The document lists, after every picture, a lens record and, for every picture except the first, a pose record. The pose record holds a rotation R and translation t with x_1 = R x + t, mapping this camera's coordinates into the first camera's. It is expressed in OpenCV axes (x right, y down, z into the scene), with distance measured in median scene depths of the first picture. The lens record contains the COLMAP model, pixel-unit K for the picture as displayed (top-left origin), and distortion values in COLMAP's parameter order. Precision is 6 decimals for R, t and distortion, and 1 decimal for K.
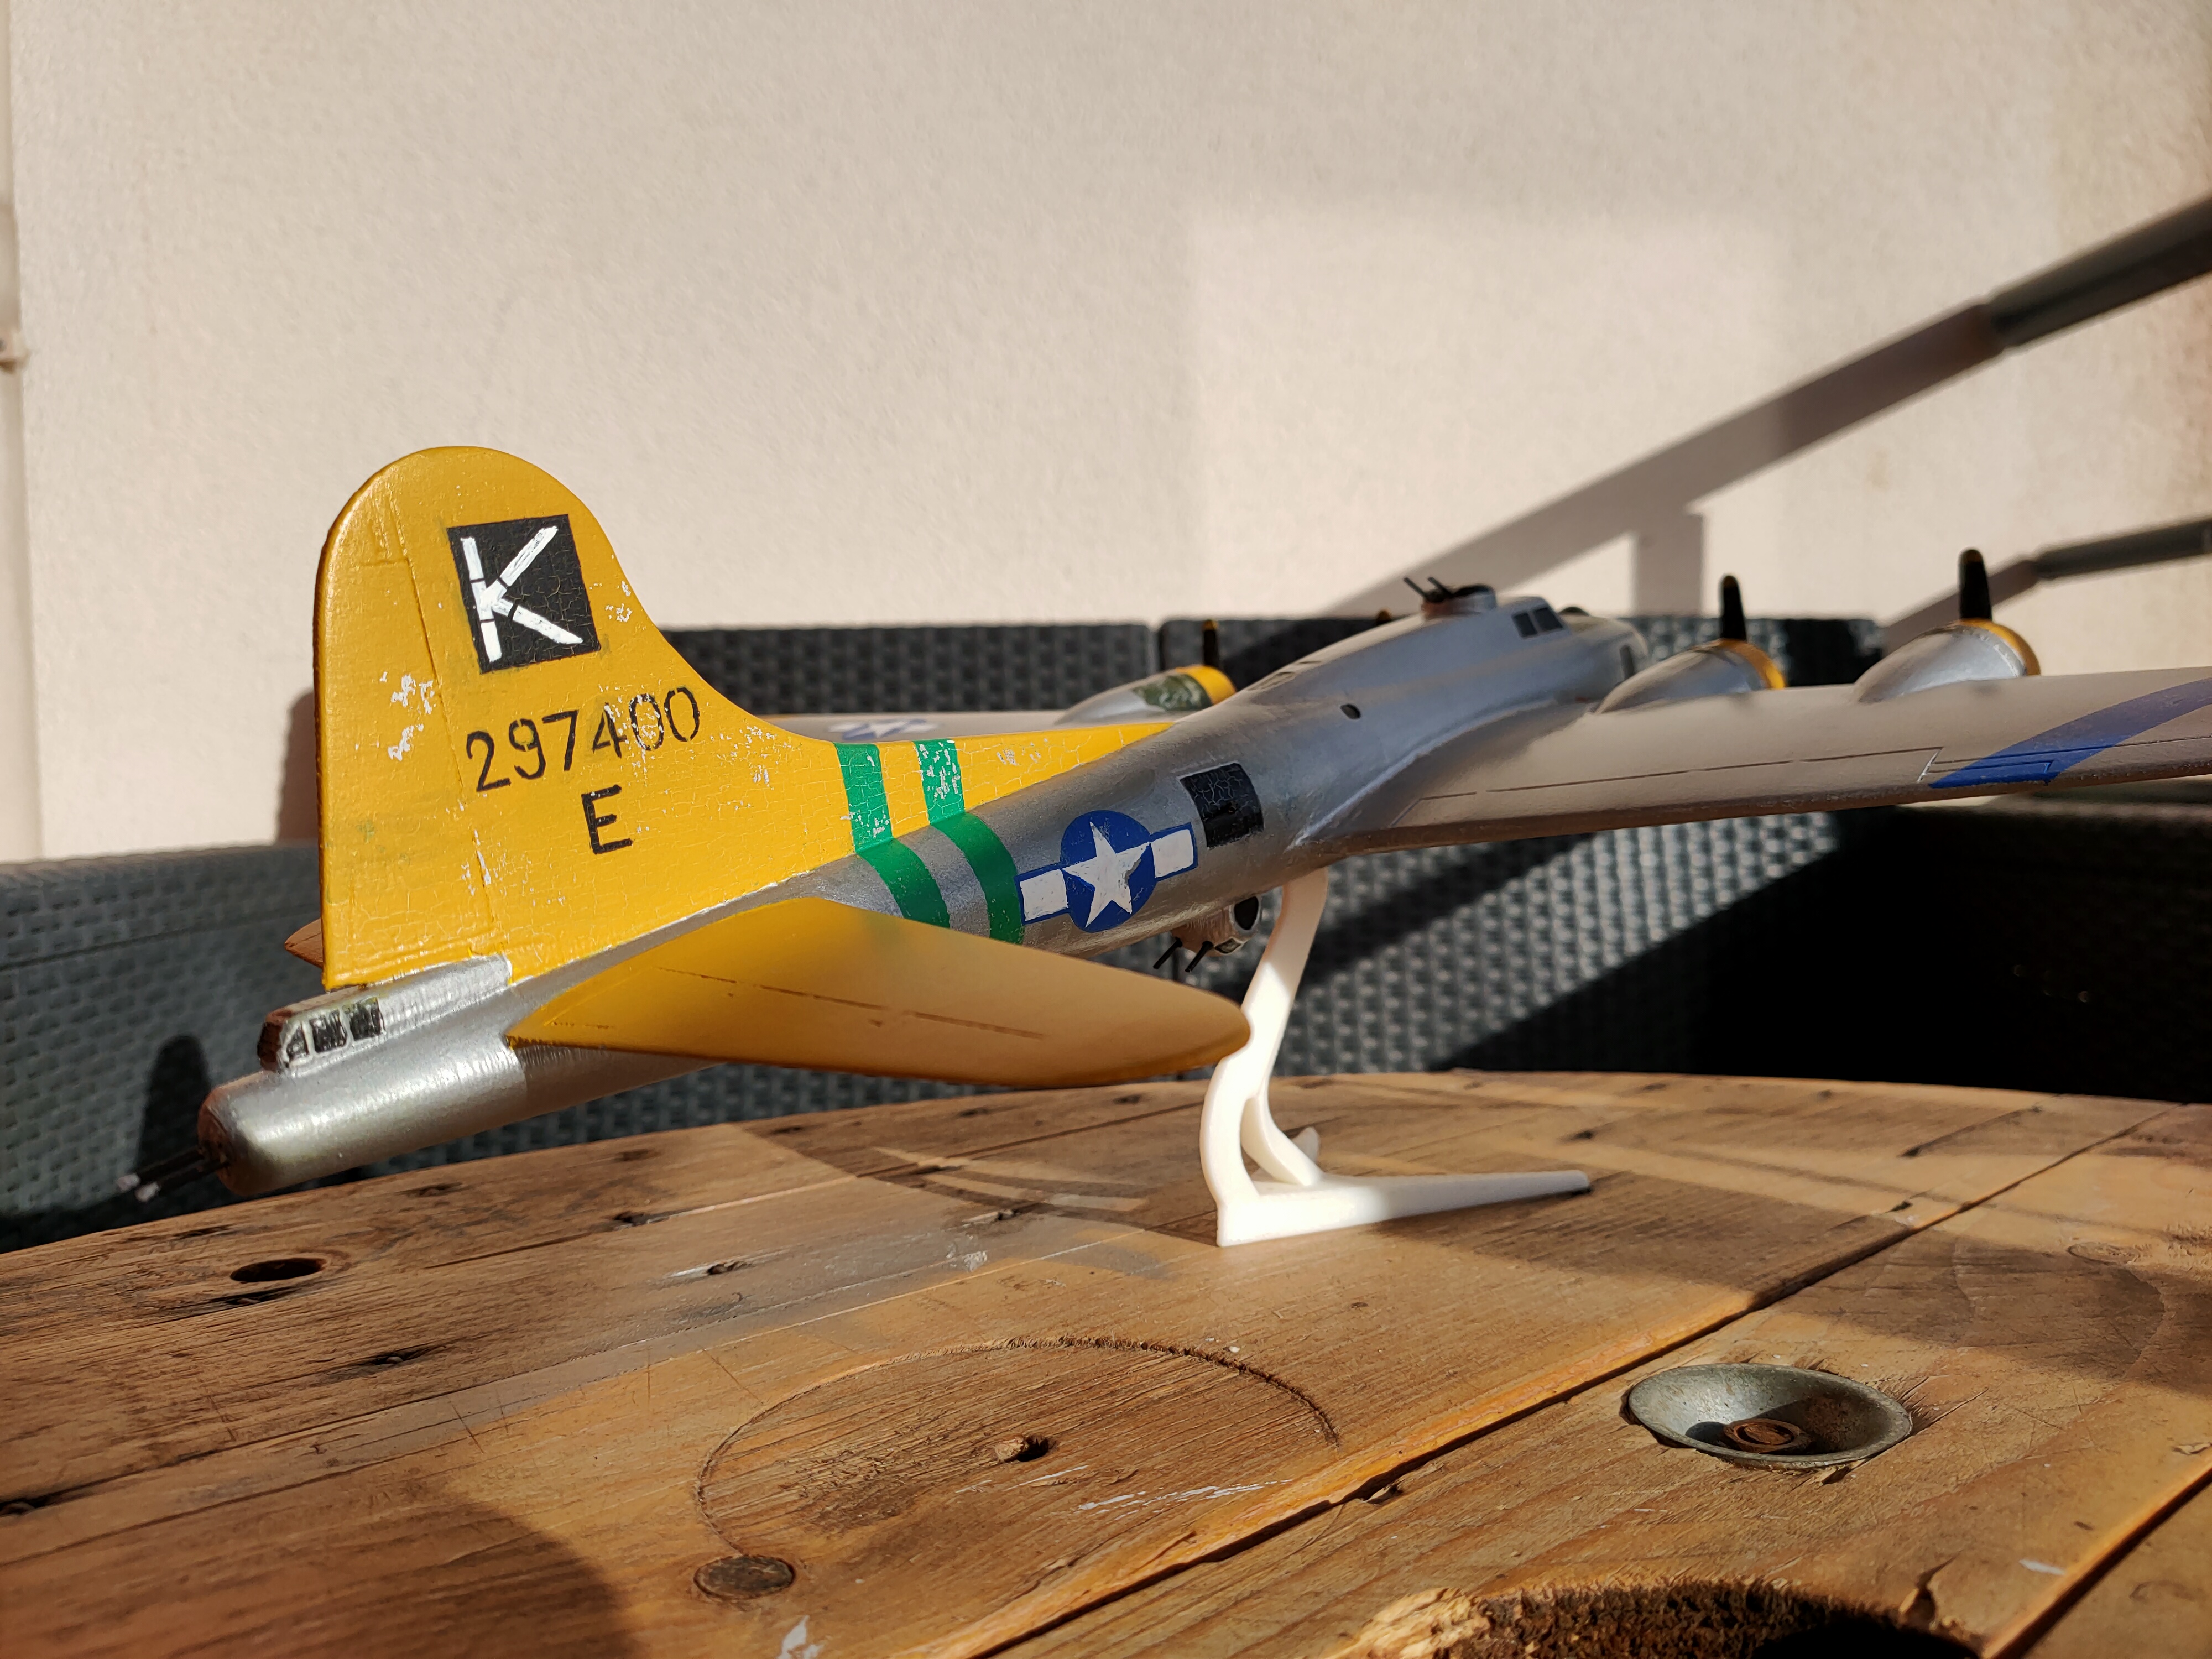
lens RADIAL K [[1712.7, 0, 1124.6], [0, 1712.7, 834.7], [0, 0, 1]] dist [0.031057, -0.075928]
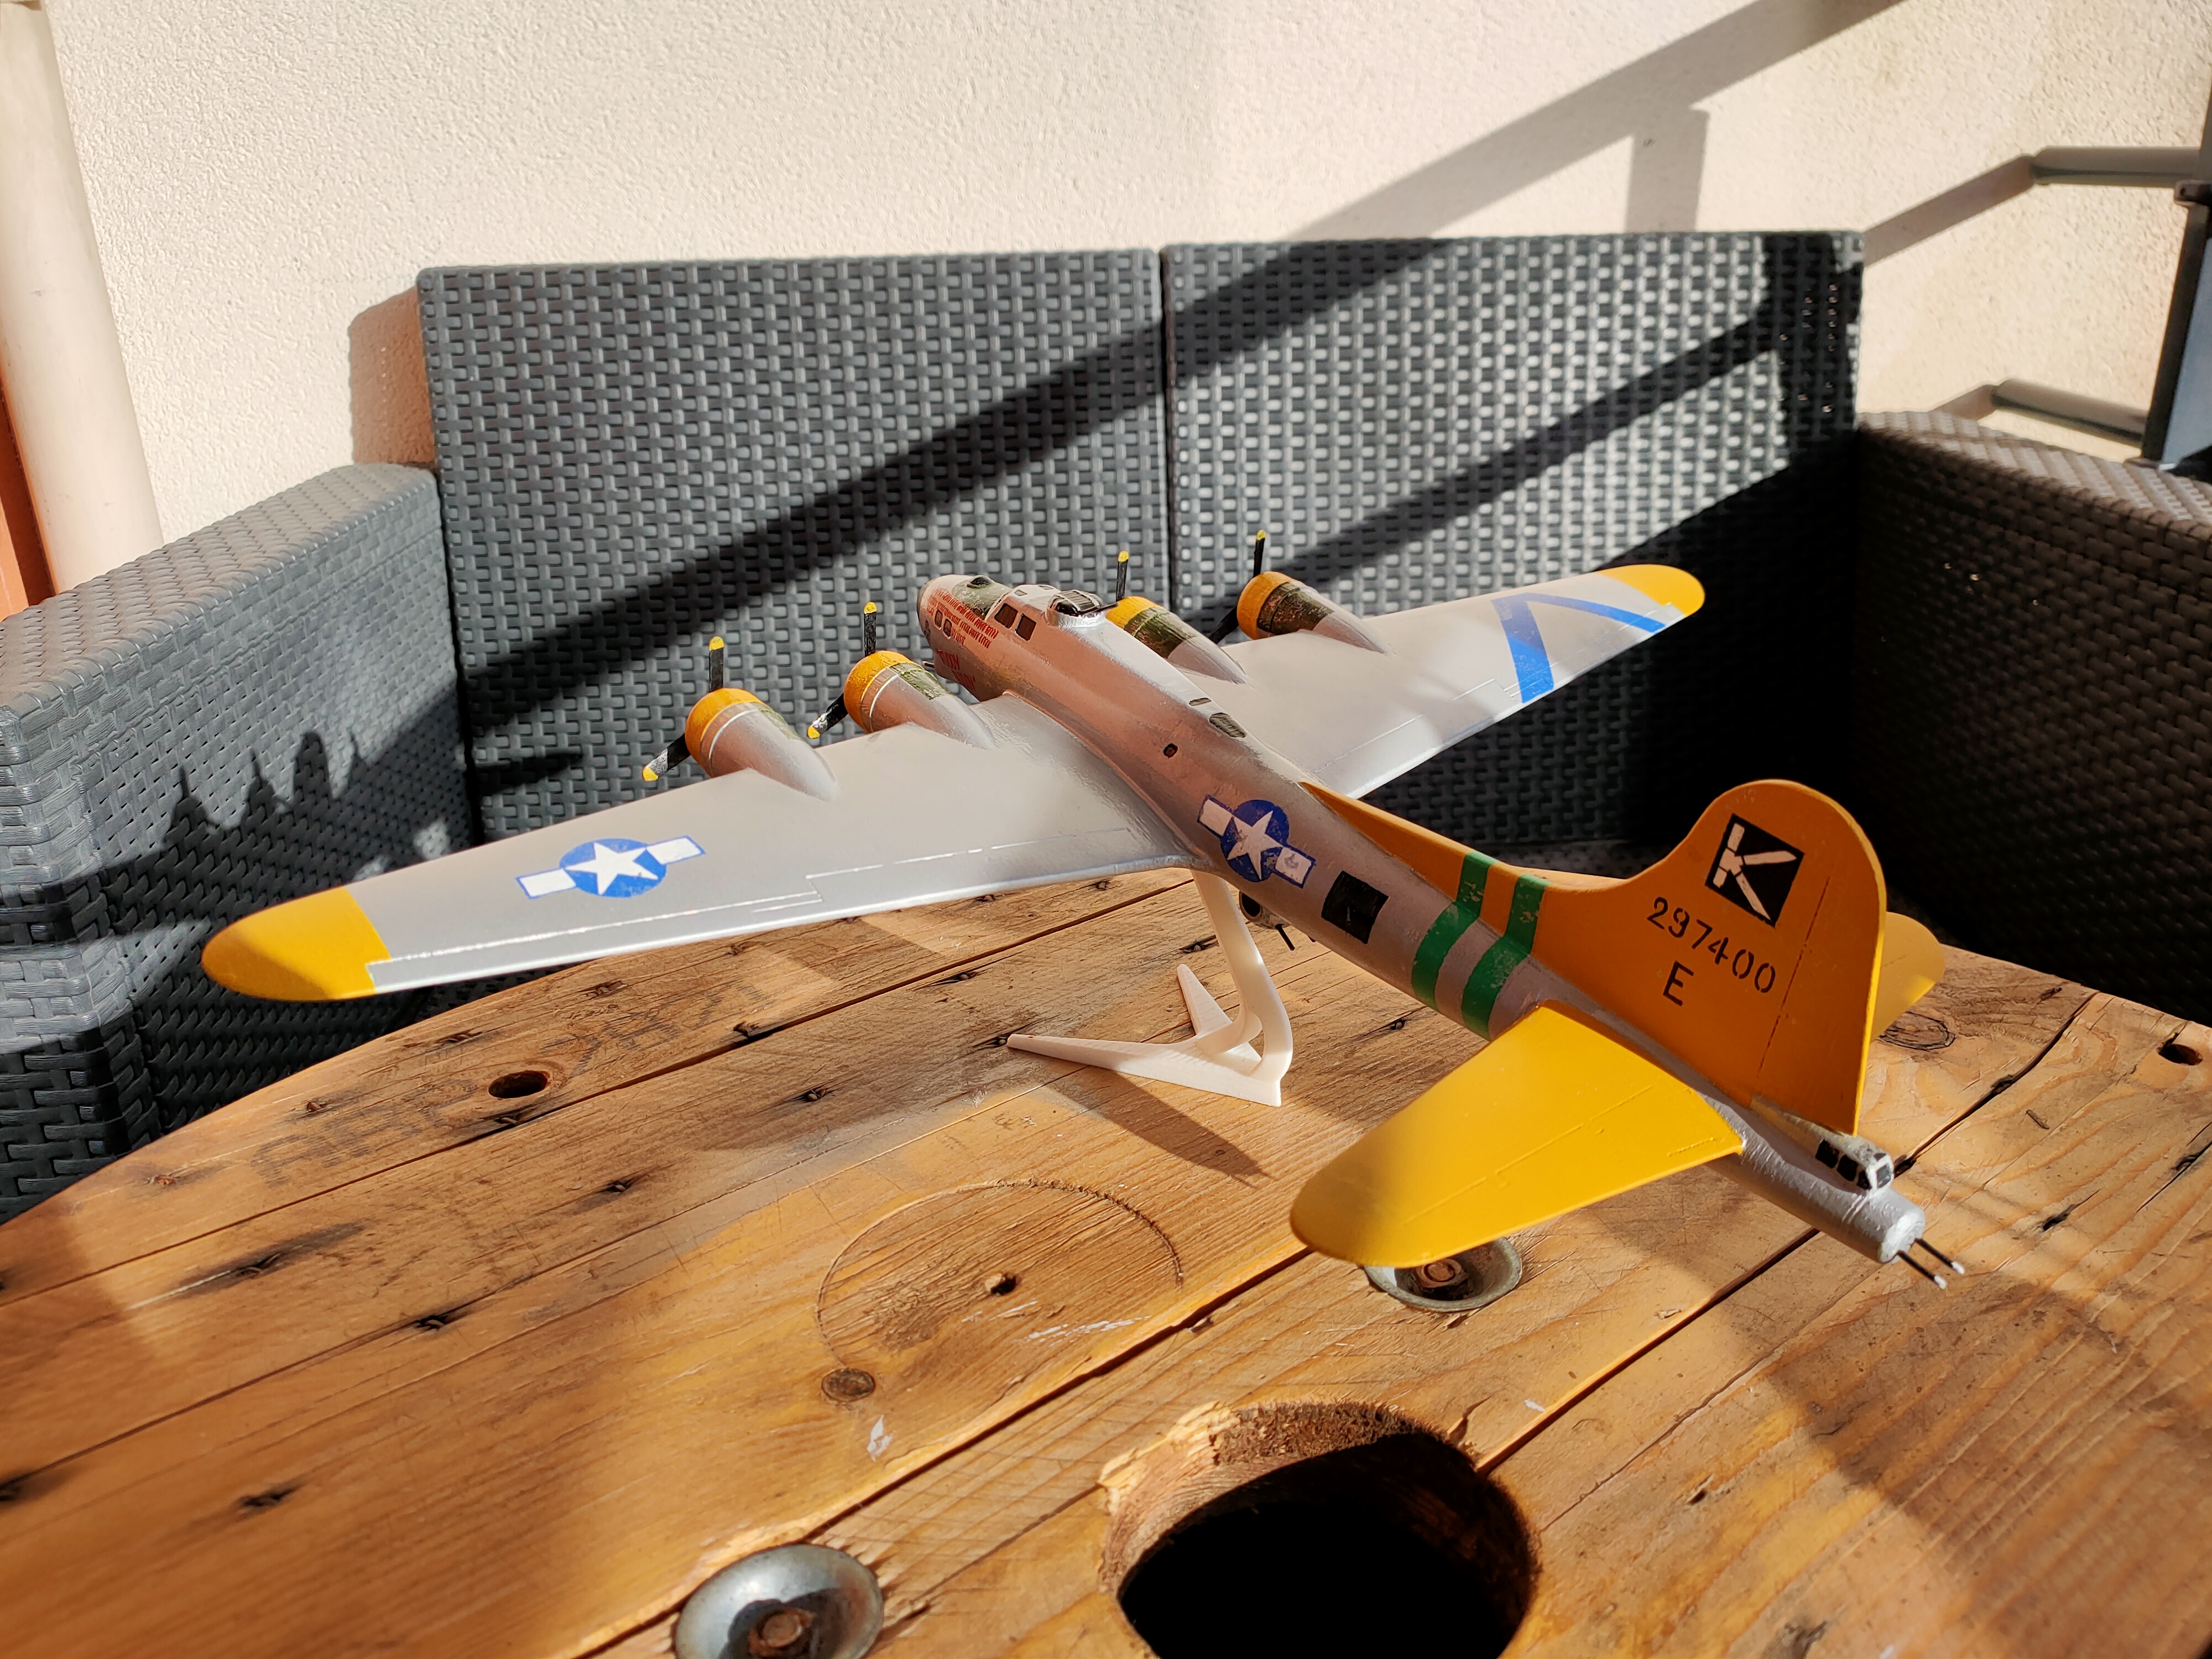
lens RADIAL K [[1700.5, 0, 1122.0], [0, 1700.5, 836.2], [0, 0, 1]] dist [0.071968, -0.130606]
pose [[0.999734, 0.009116, -0.021166, 0.089291], [-0.001435, 0.941276, 0.337635, -0.610207], [0.023001, -0.337515, 0.941039, -0.440578]]
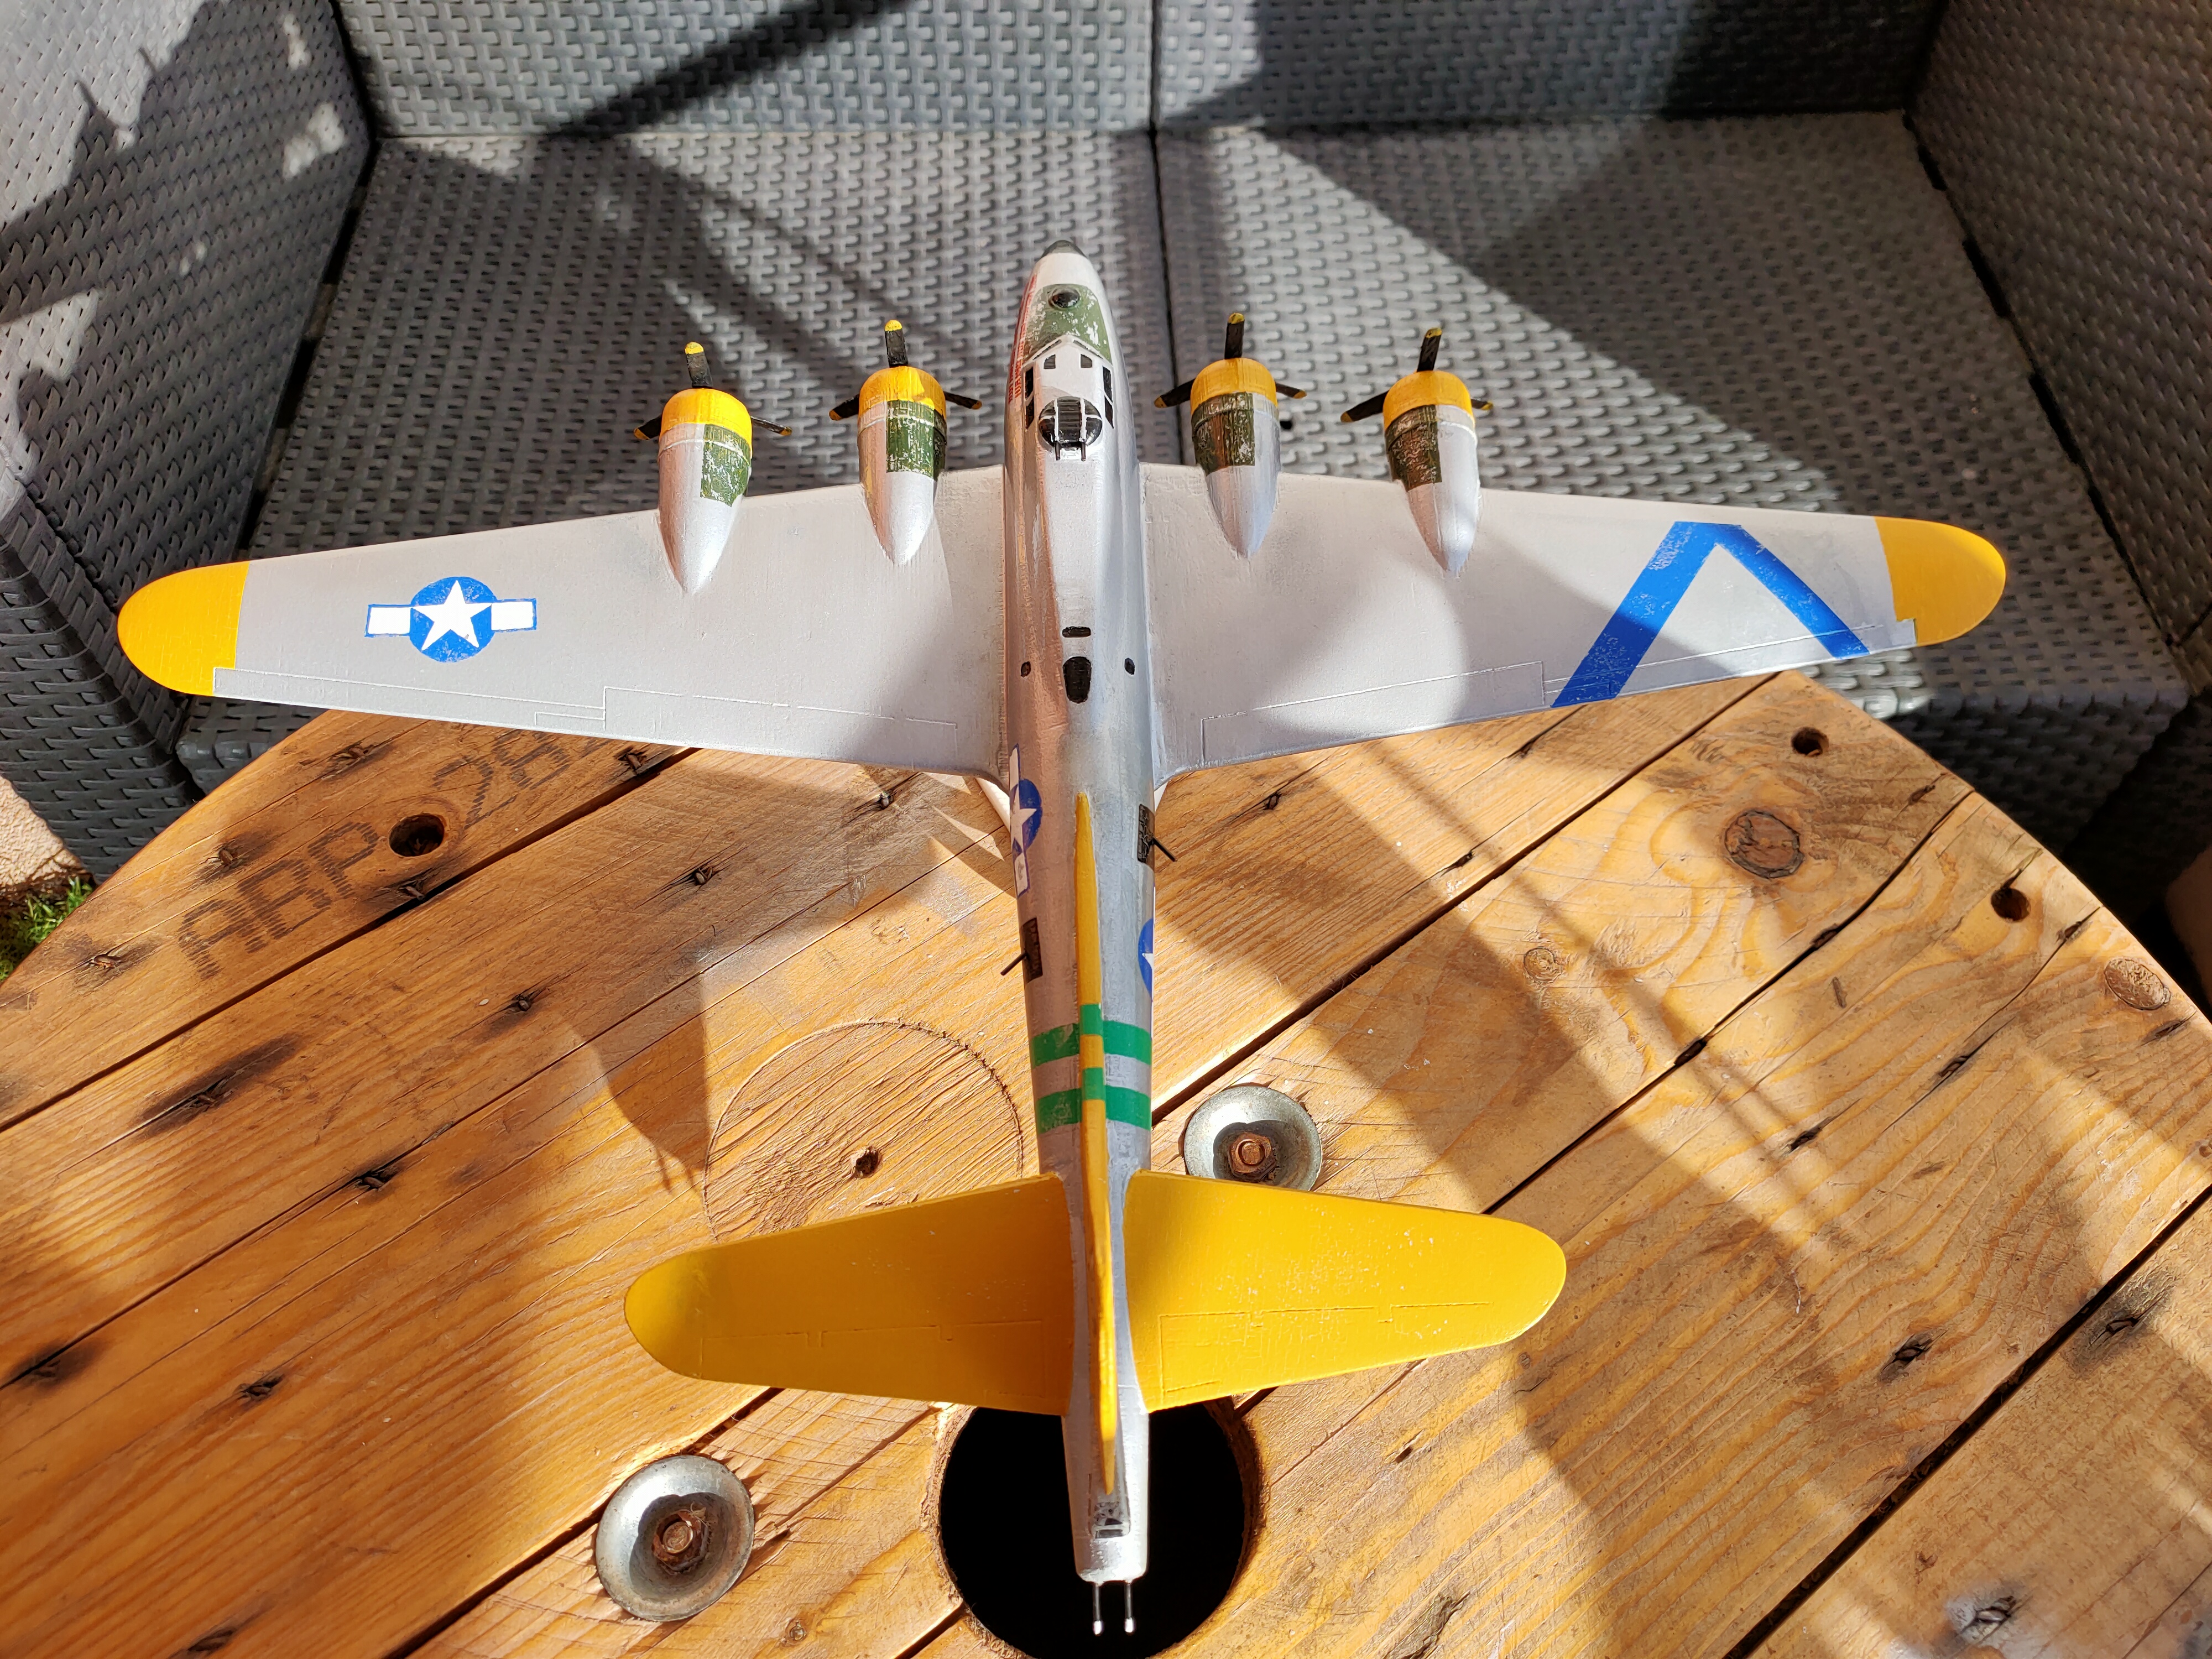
lens RADIAL K [[1700.5, 0, 1122.0], [0, 1700.5, 836.2], [0, 0, 1]] dist [0.071968, -0.130606]
pose [[0.997854, 0.065295, -0.004832, 0.208420], [-0.033531, 0.573032, 0.818847, -1.390119], [0.056236, -0.816928, 0.573992, 0.176455]]
